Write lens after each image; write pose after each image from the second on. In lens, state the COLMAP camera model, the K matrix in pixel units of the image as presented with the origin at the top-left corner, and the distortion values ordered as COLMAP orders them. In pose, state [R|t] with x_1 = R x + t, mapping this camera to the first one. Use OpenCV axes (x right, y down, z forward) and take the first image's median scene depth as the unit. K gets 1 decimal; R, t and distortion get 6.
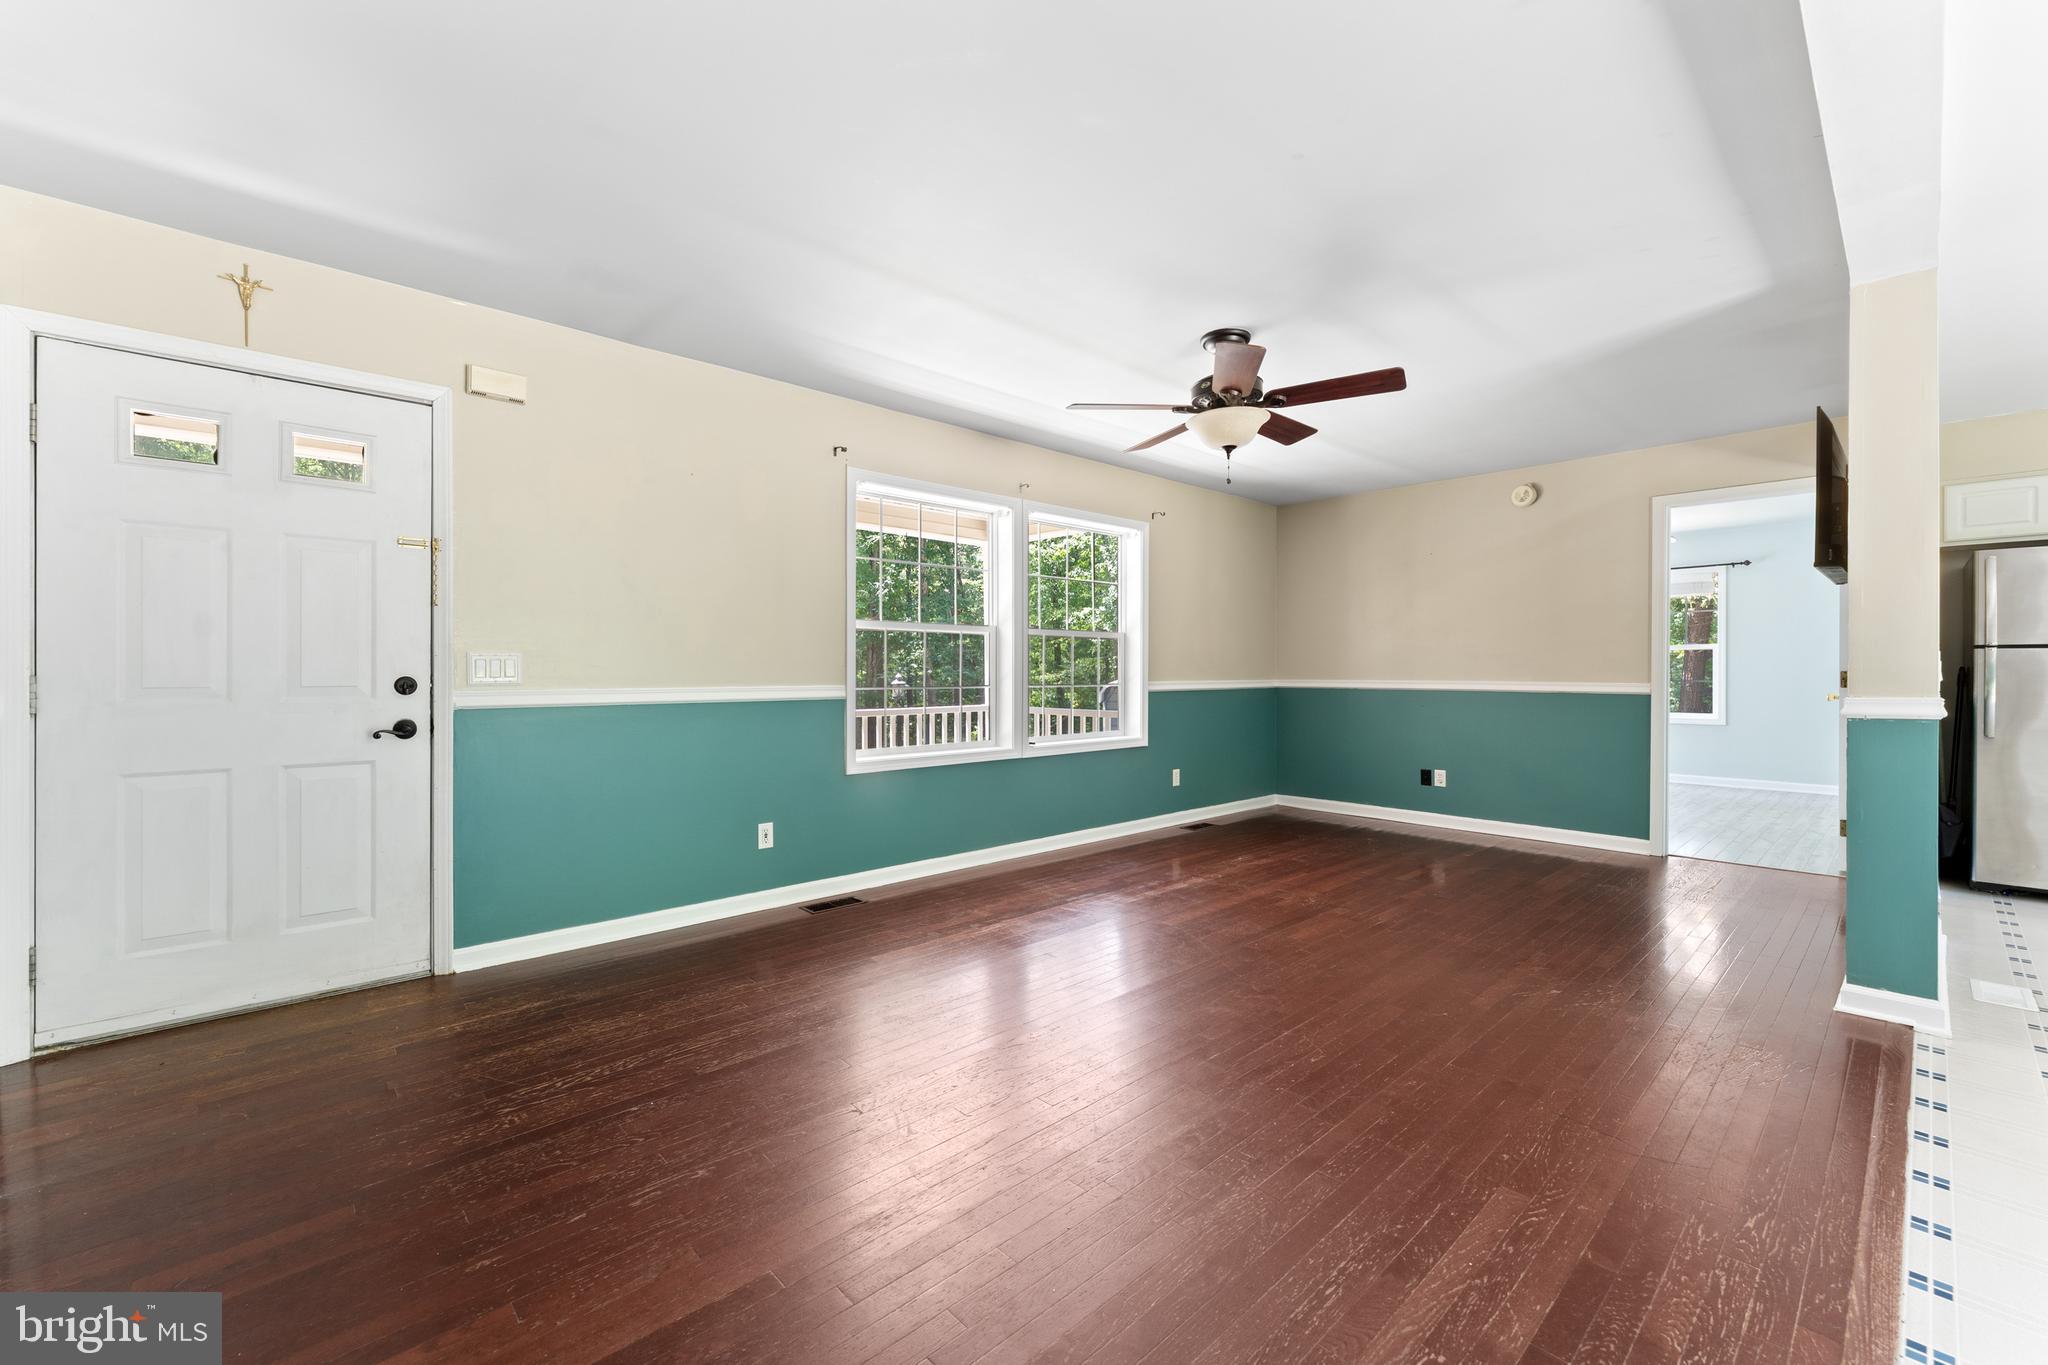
lens RADIAL K [[825.1, 0, 1006.1], [0, 825.1, 680.4], [0, 0, 1]] dist [-0.002334, 0.000662]
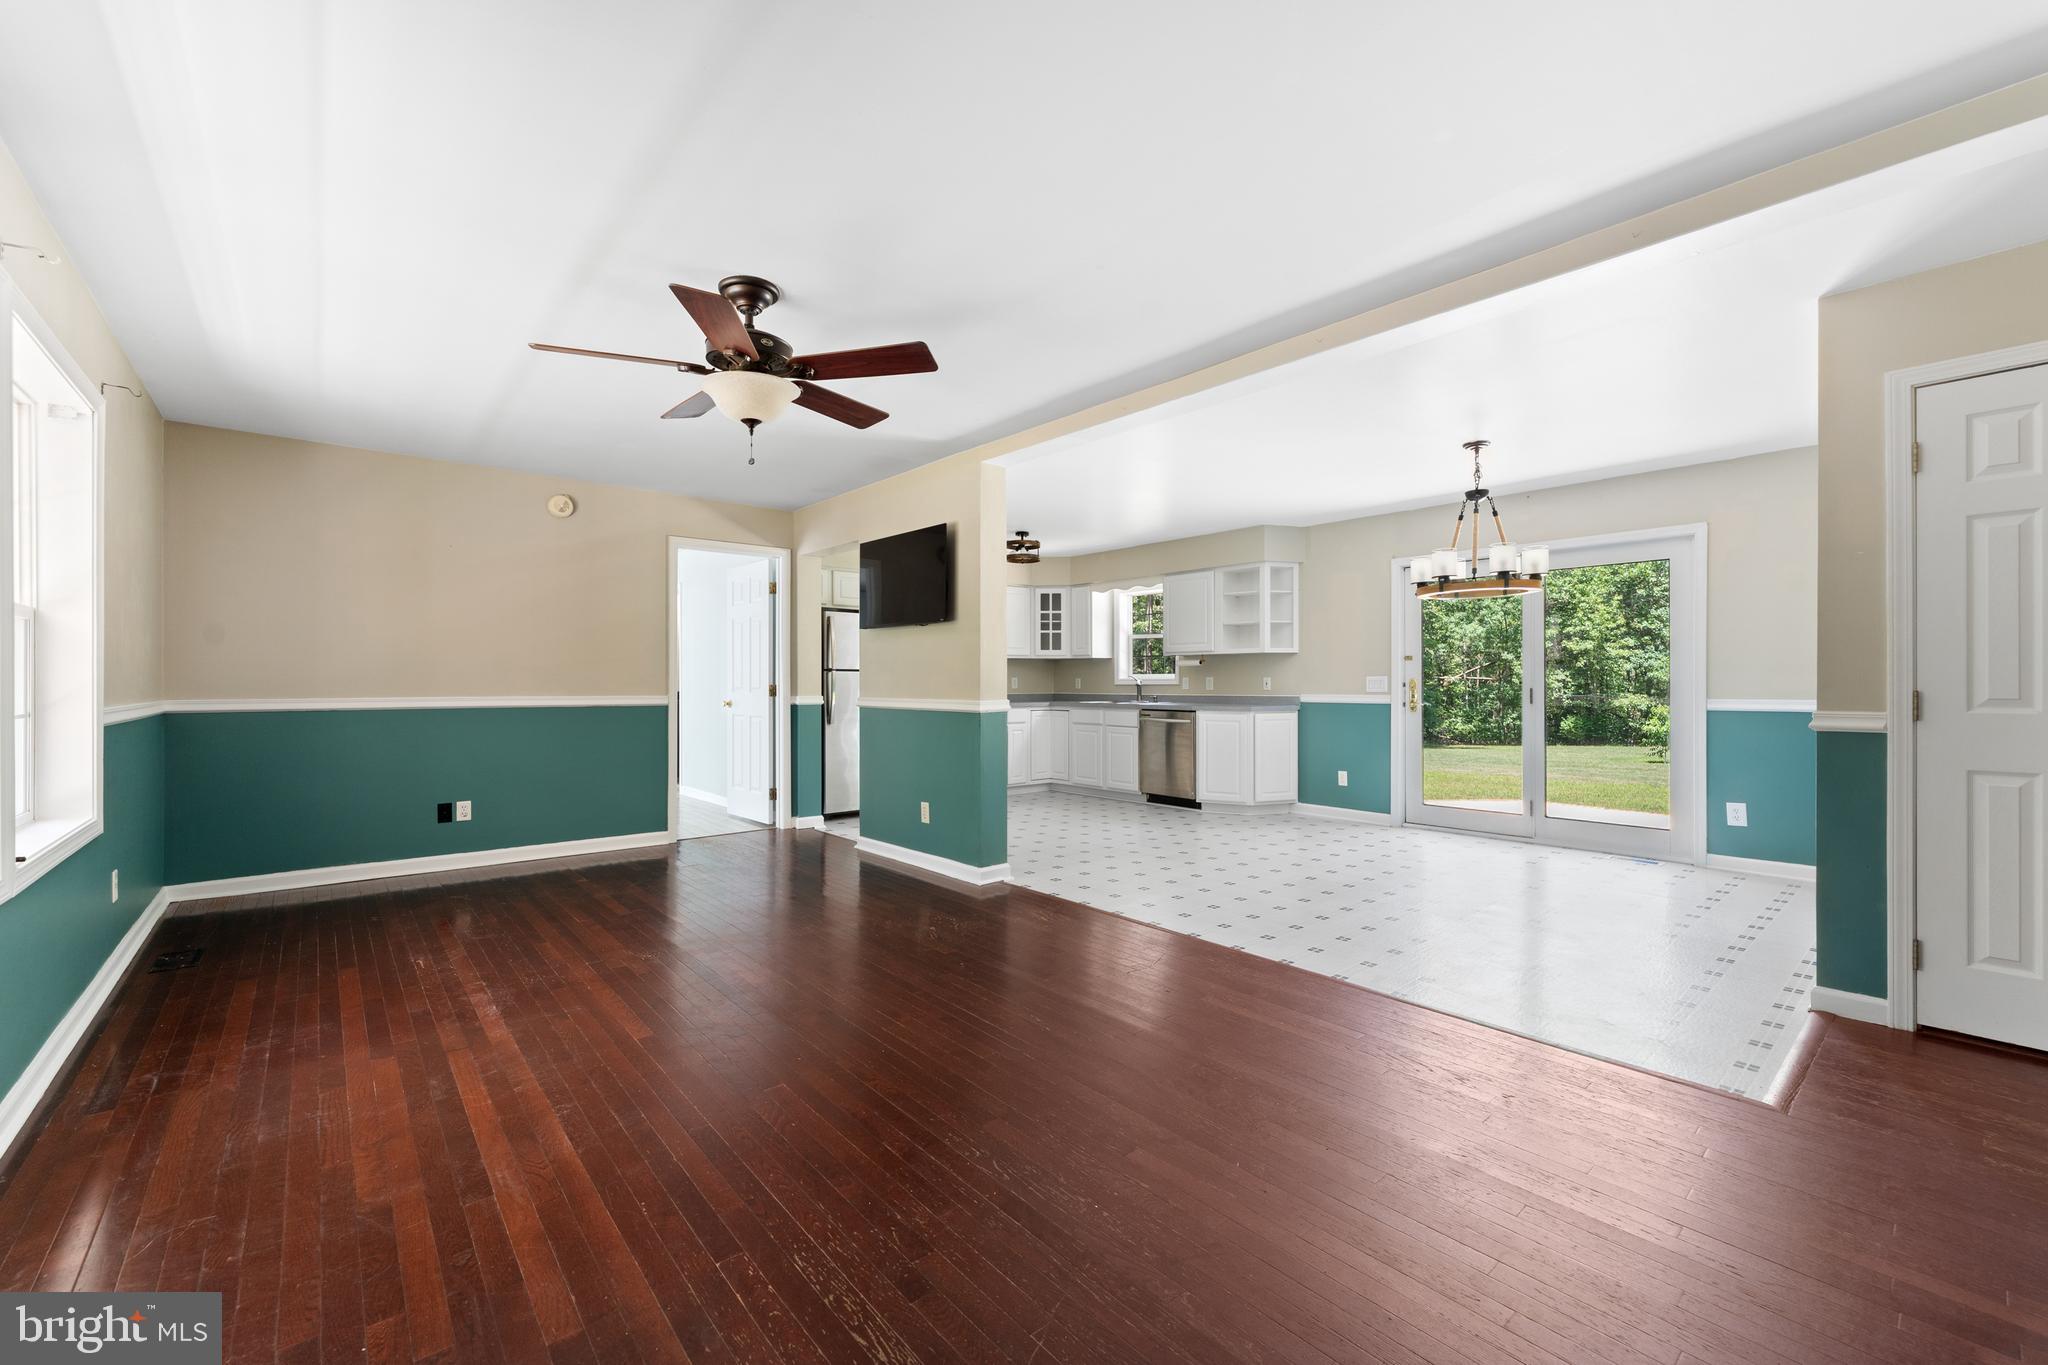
lens RADIAL K [[825.1, 0, 1019.6], [0, 825.1, 683.0], [0, 0, 1]] dist [-0.002334, 0.000662]
pose [[0.024099, 0.000799, 0.999709, -0.410478], [0.012072, 0.999927, -0.001091, -0.008567], [-0.999637, 0.012095, 0.024088, 0.512549]]
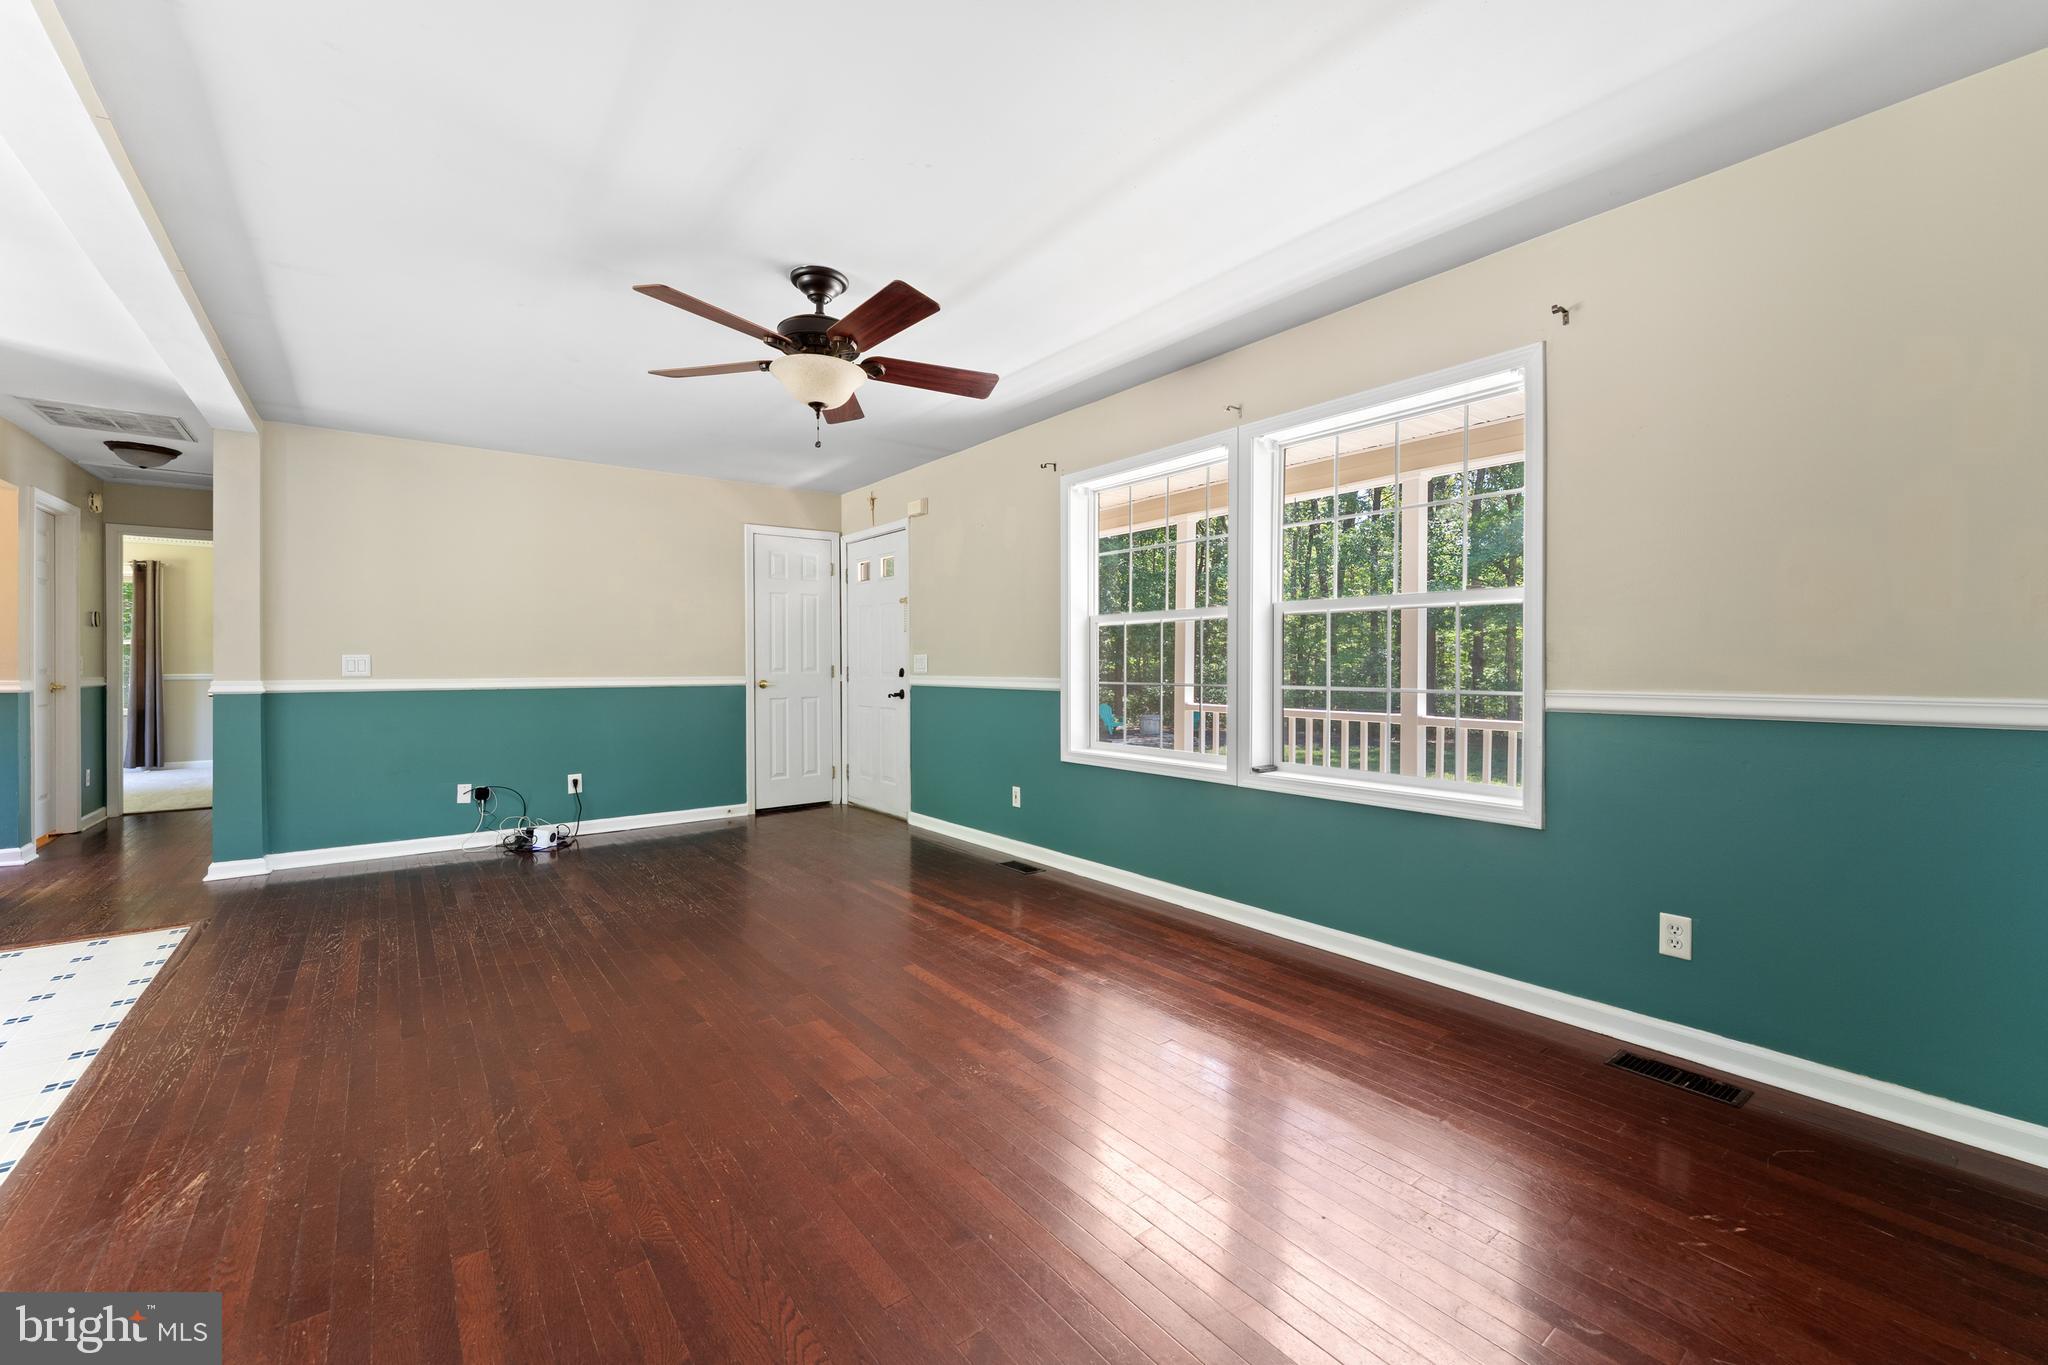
lens RADIAL K [[825.1, 0, 1020.0], [0, 825.1, 670.5], [0, 0, 1]] dist [-0.002334, 0.000662]
pose [[-0.071787, 0.007507, -0.997392, 0.807952], [-0.011019, 0.999905, 0.008319, -0.010845], [0.997359, 0.011587, -0.071697, 0.923515]]
